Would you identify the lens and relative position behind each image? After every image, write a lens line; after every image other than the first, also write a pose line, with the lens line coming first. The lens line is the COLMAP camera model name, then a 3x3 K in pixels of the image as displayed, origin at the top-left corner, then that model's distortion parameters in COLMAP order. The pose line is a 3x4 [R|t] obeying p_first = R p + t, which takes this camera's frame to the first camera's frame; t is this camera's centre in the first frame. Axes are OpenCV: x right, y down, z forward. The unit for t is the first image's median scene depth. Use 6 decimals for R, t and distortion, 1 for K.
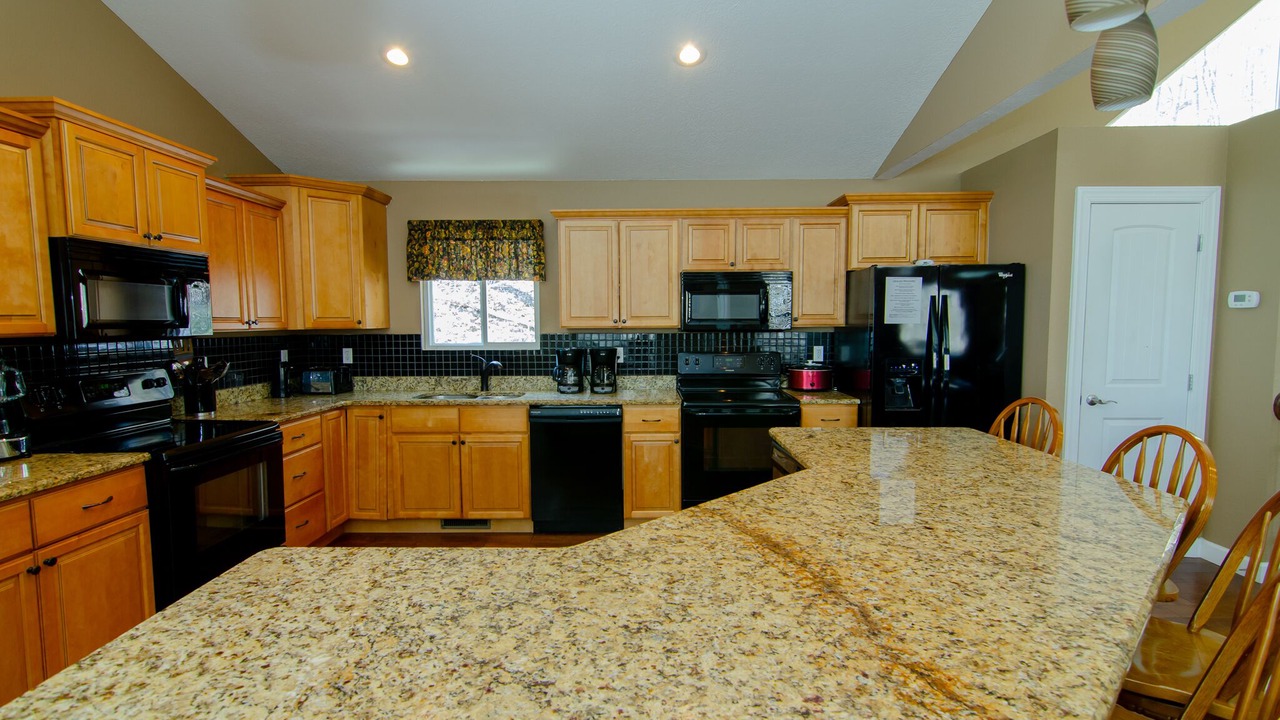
lens RADIAL K [[612.1, 0, 636.8], [0, 612.1, 367.1], [0, 0, 1]] dist [0.002679, 0.000200]
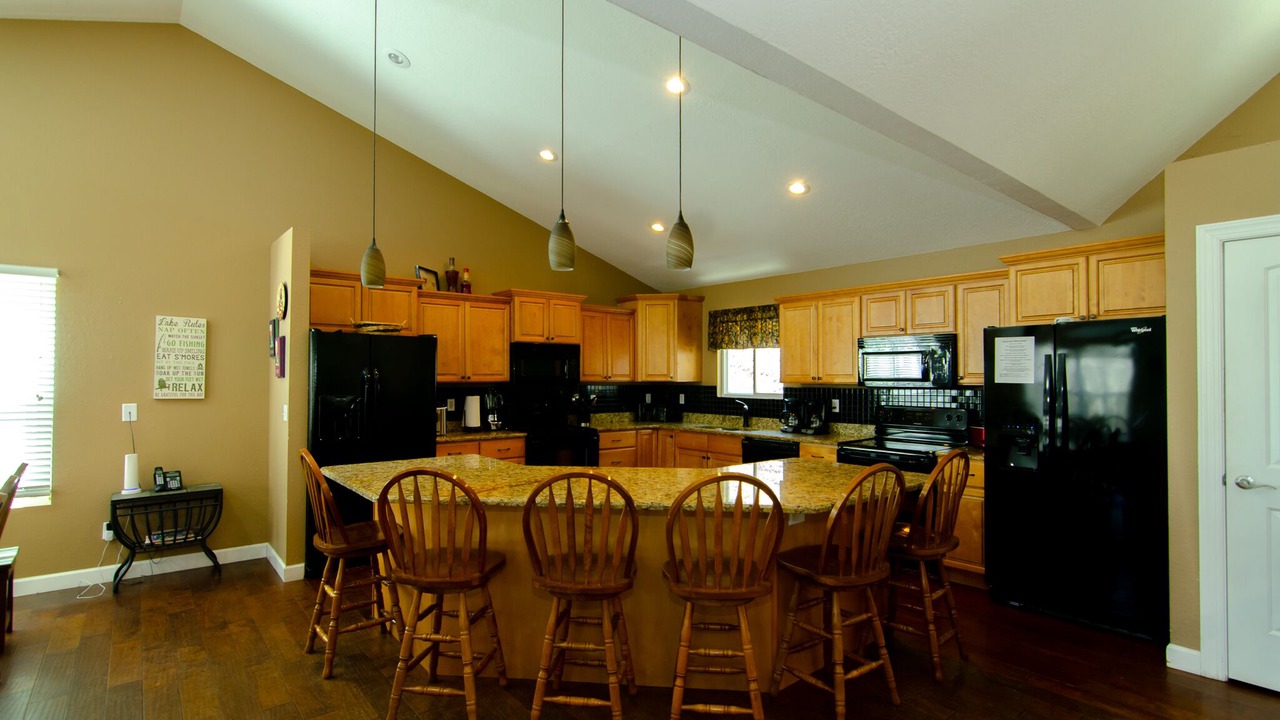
lens RADIAL K [[612.1, 0, 636.8], [0, 612.1, 367.1], [0, 0, 1]] dist [0.002679, 0.000200]
pose [[0.642403, -0.005604, -0.766347, 0.741319], [-0.063475, 0.996148, -0.060493, 0.003003], [0.763734, 0.087505, 0.639573, -0.110137]]
